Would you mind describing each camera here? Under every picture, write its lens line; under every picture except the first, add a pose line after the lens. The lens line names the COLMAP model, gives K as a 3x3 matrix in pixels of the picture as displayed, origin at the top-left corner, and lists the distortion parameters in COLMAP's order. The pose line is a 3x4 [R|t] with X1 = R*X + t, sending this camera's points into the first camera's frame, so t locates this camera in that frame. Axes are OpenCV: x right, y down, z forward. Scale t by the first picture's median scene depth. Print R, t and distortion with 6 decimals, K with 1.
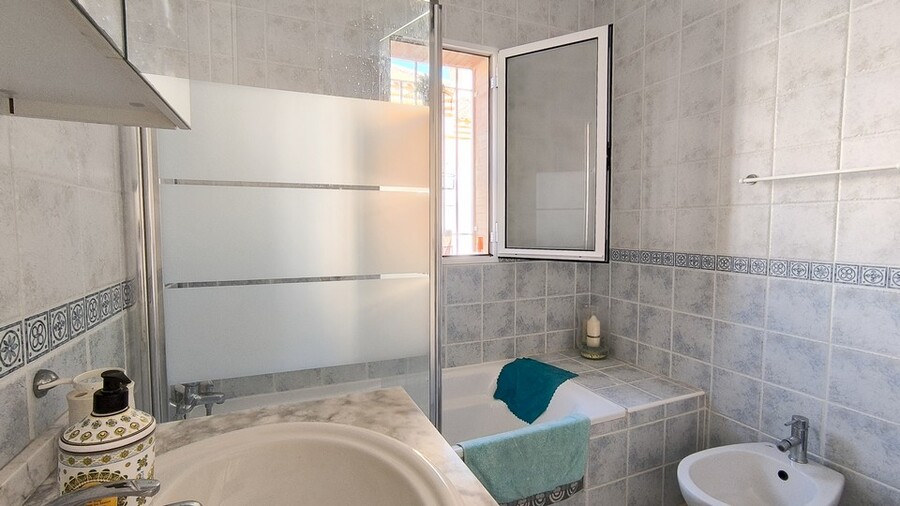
lens RADIAL K [[414.3, 0, 454.7], [0, 414.3, 251.7], [0, 0, 1]] dist [-0.017163, 0.001318]
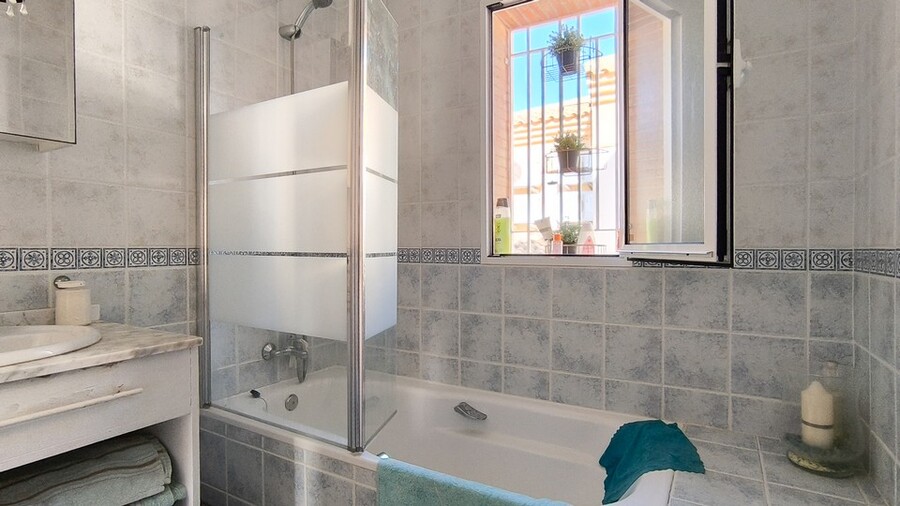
lens RADIAL K [[456.1, 0, 450.0], [0, 456.1, 253.0], [0, 0, 1]] dist [-0.018977, 0.000823]
pose [[0.600917, 0.012037, -0.799221, 0.523883], [-0.049327, 0.998539, -0.022049, 0.034610], [0.797788, 0.052673, 0.600633, 0.324408]]
